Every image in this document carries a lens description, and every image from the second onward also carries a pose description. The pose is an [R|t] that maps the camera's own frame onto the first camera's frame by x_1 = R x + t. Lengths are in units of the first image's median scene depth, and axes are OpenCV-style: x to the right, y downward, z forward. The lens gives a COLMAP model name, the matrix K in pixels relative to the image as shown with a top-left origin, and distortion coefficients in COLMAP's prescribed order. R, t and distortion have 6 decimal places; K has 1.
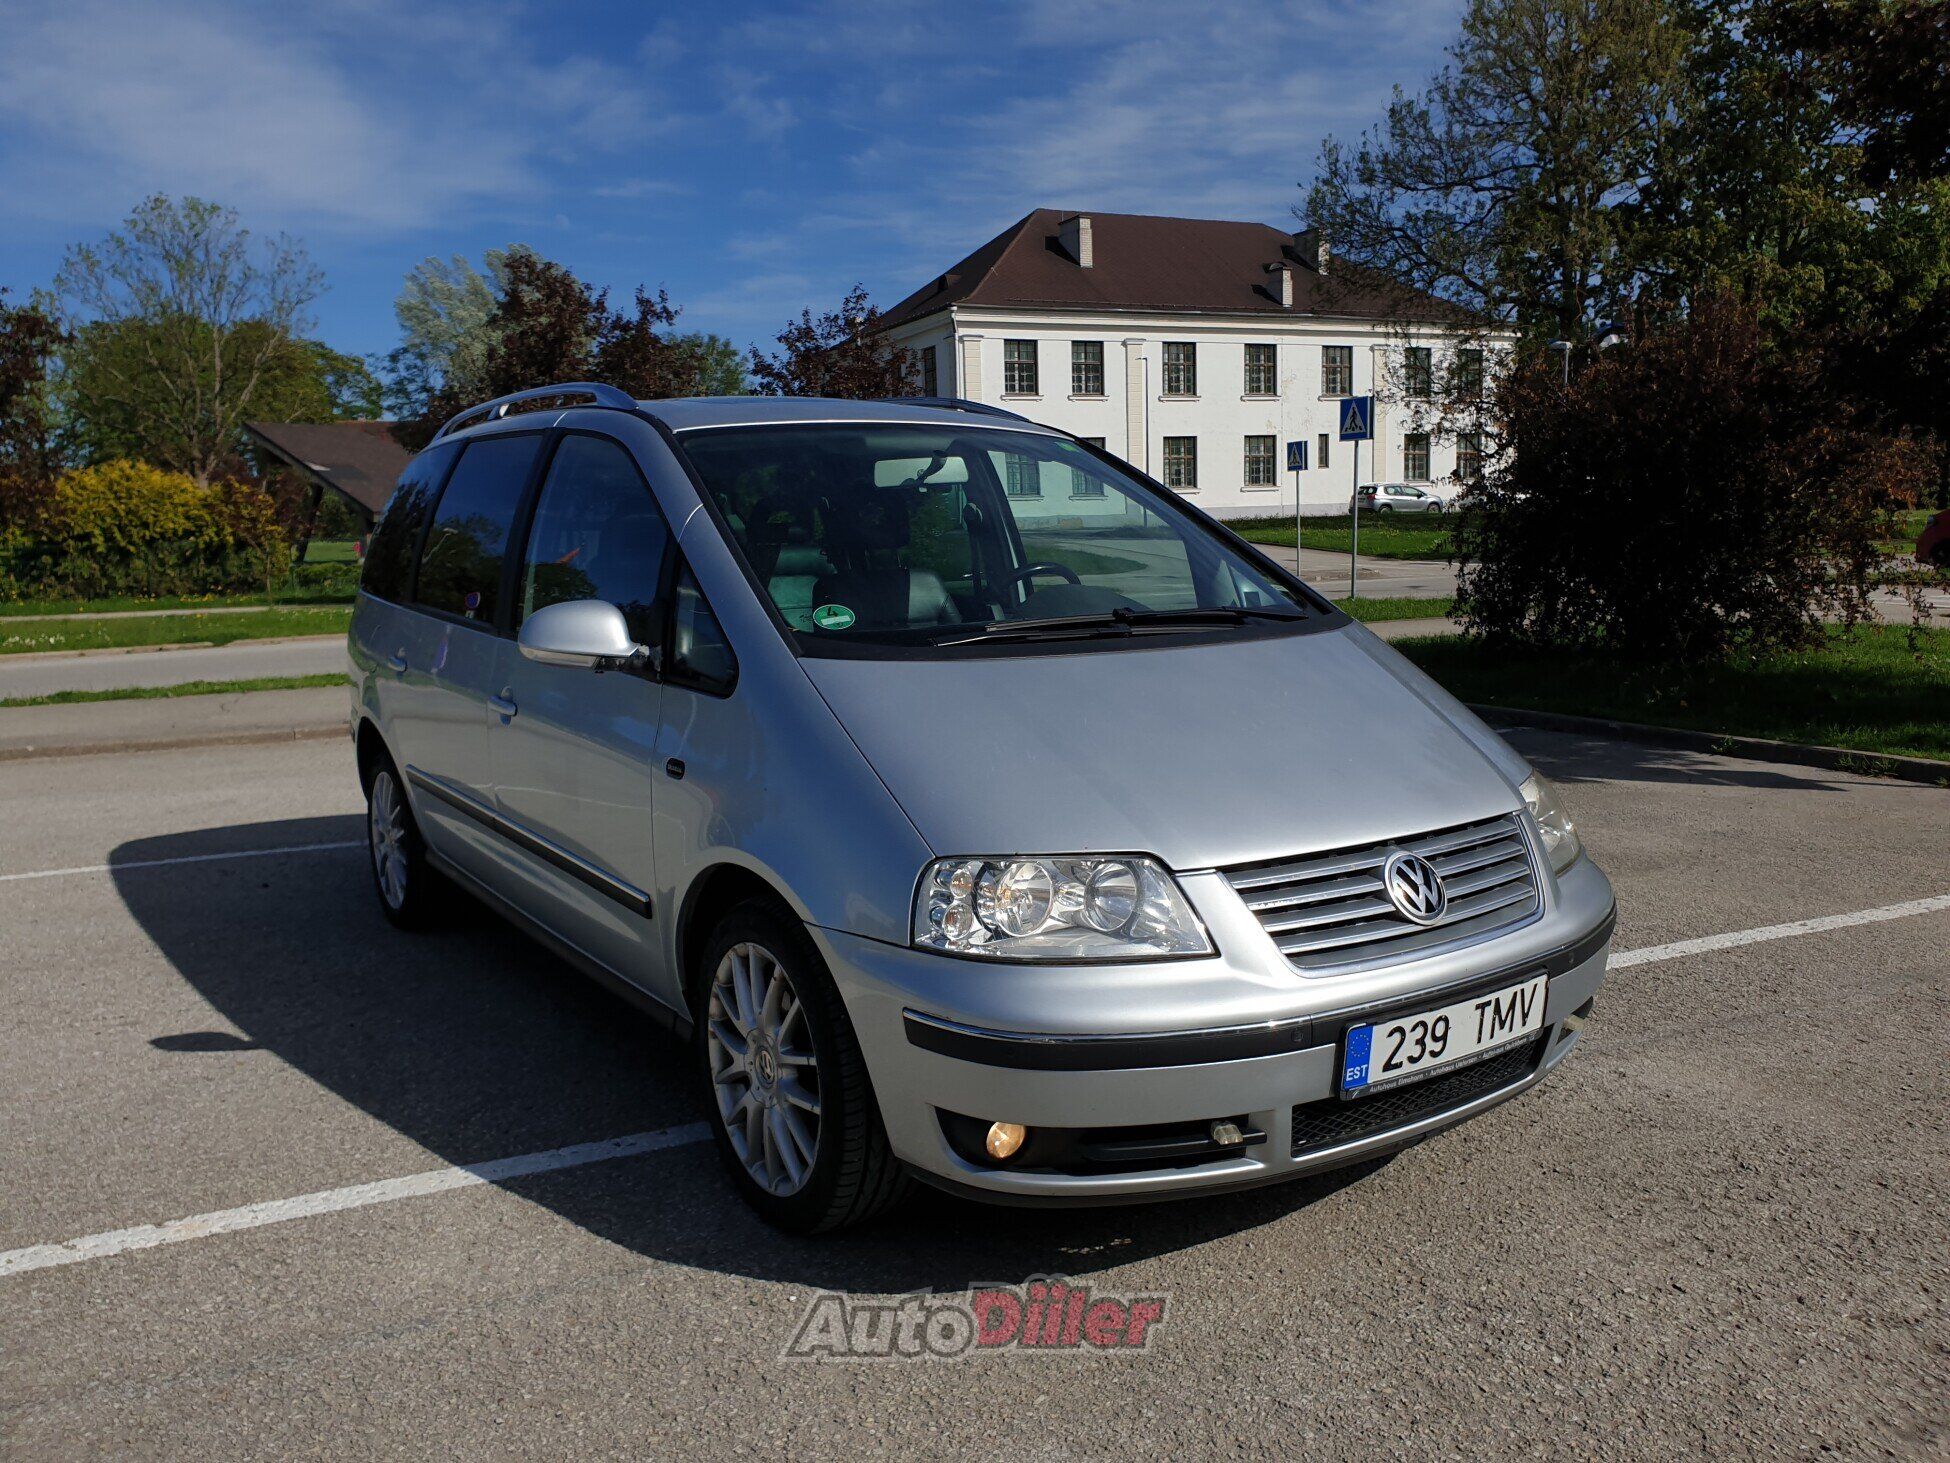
lens RADIAL K [[1484.4, 0, 961.5], [0, 1484.4, 734.4], [0, 0, 1]] dist [0.079074, -0.100815]
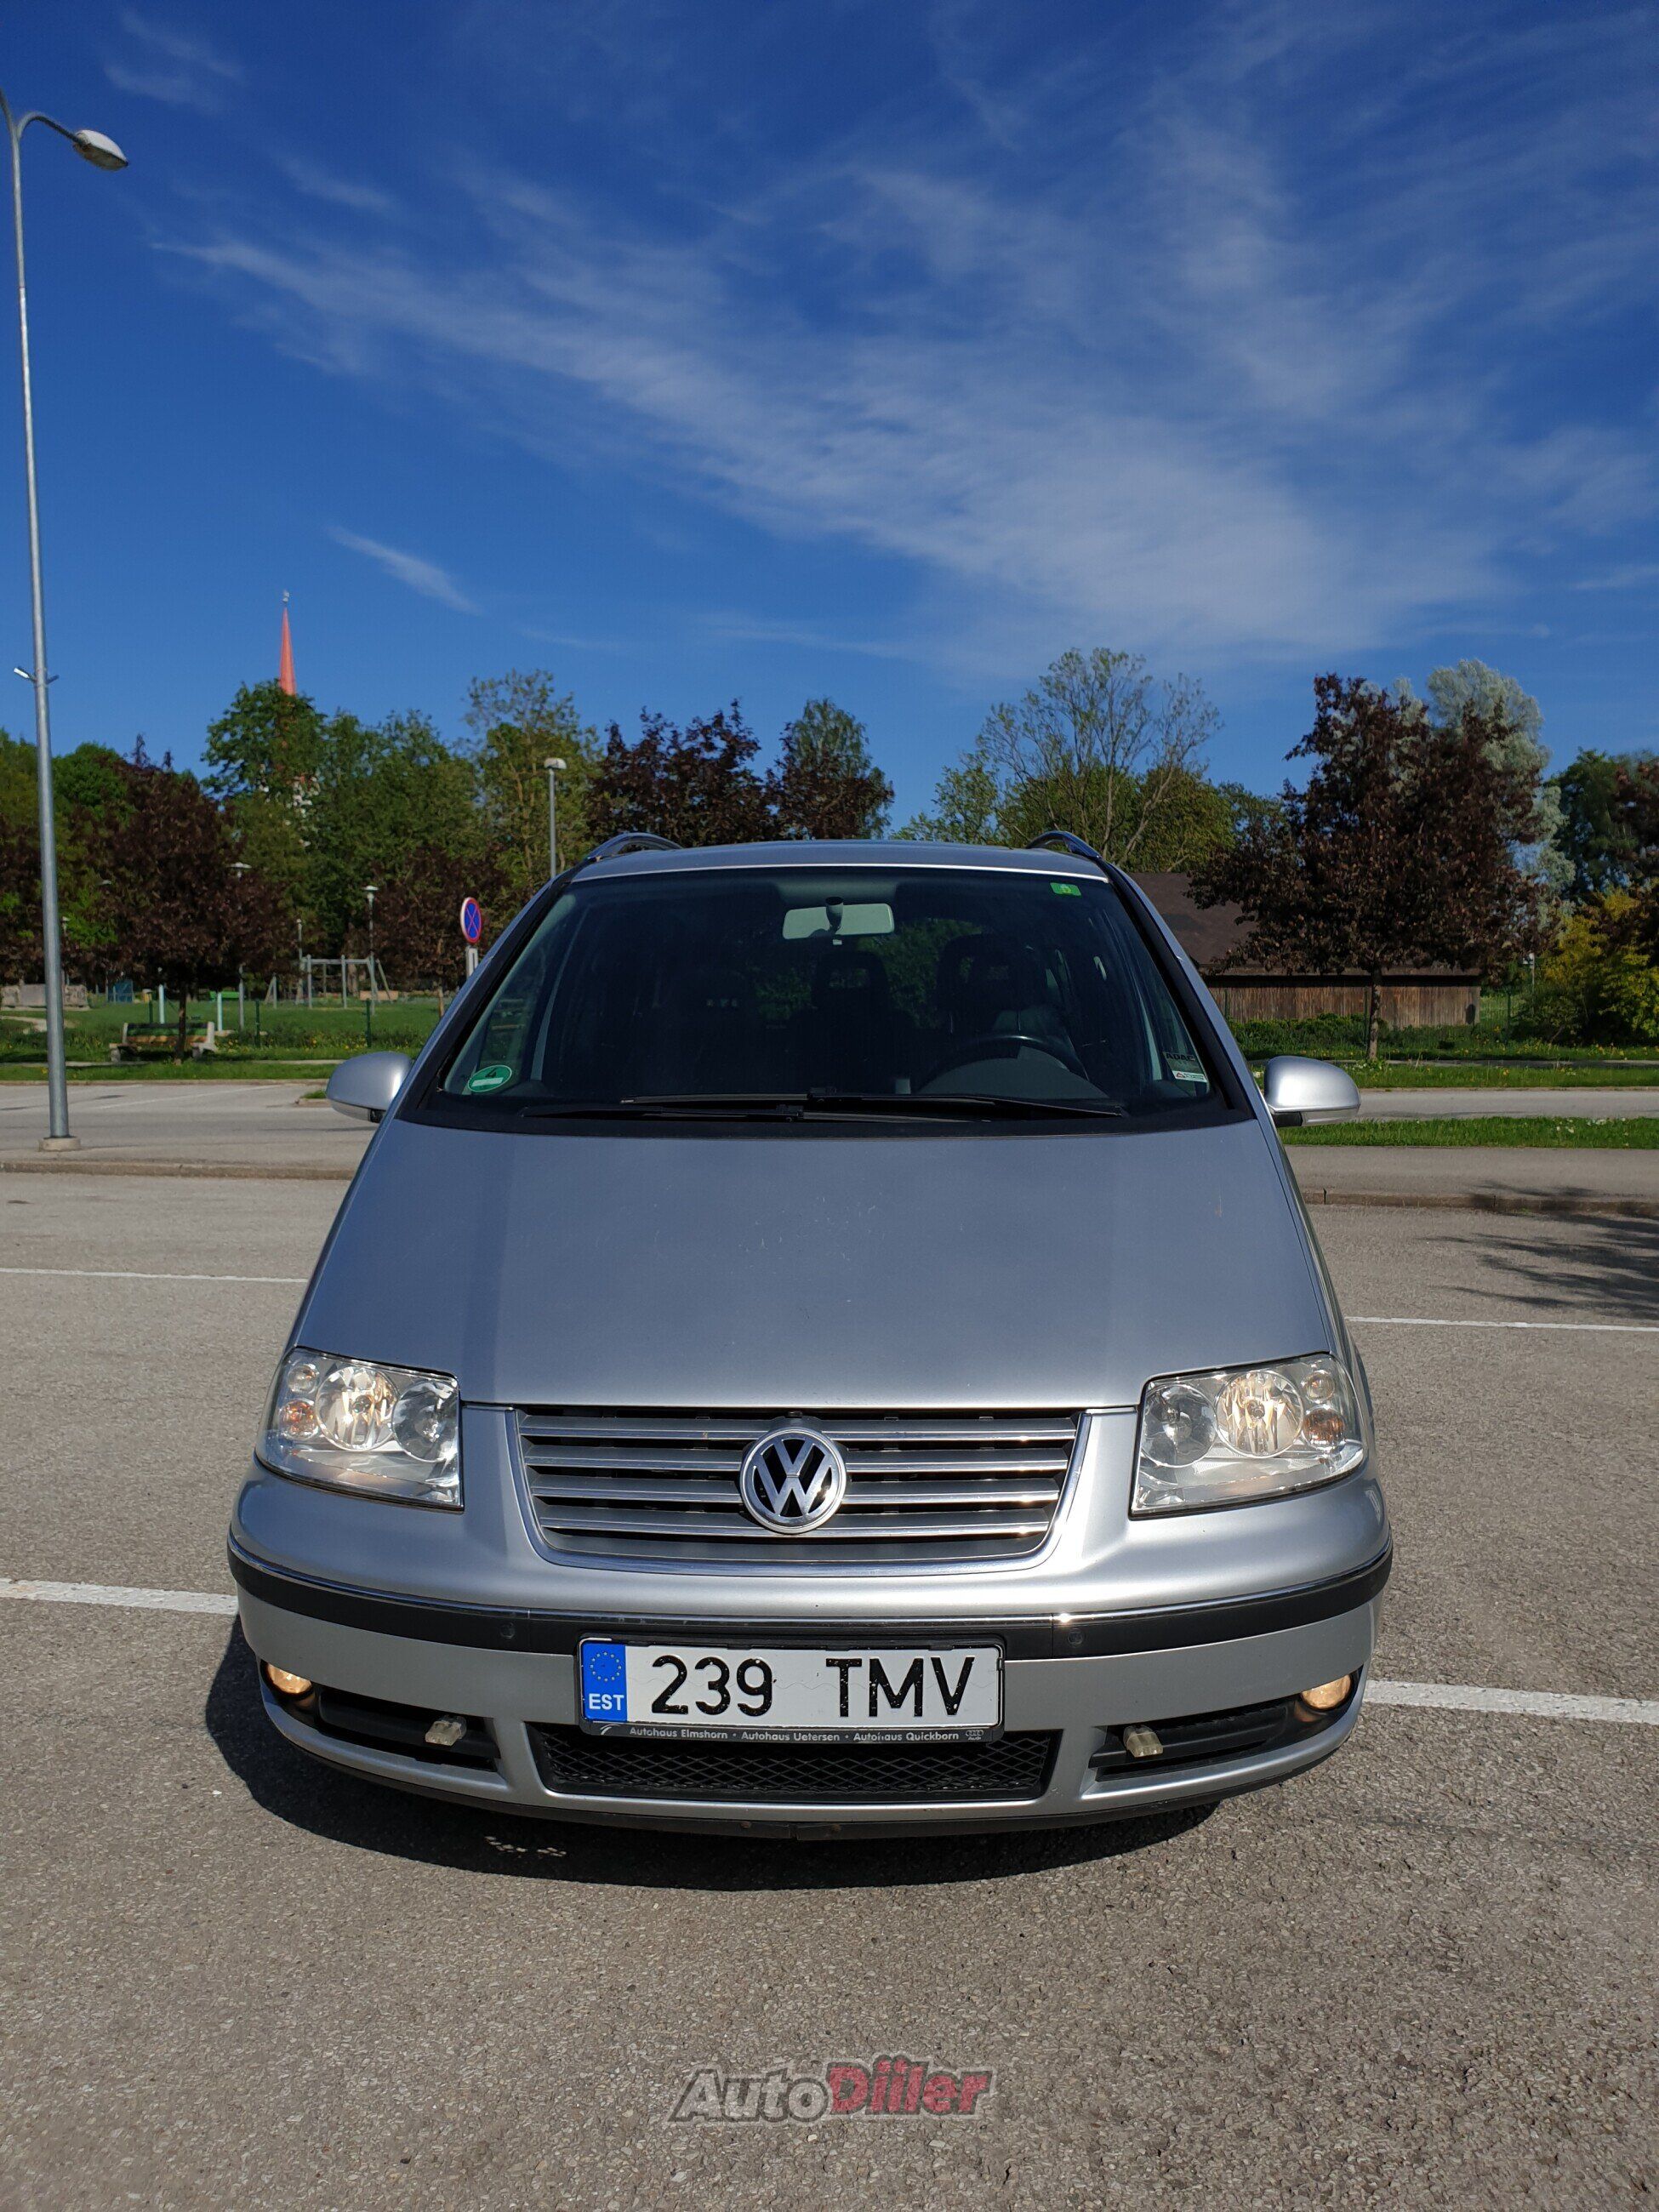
lens RADIAL K [[1683.8, 0, 832.0], [0, 1683.8, 1091.9], [0, 0, 1]] dist [0.079074, -0.100815]
pose [[0.801571, 0.053291, -0.595520, 0.568427], [-0.094681, 0.994766, -0.038422, -0.041233], [0.590356, 0.087182, 0.802421, 0.226497]]
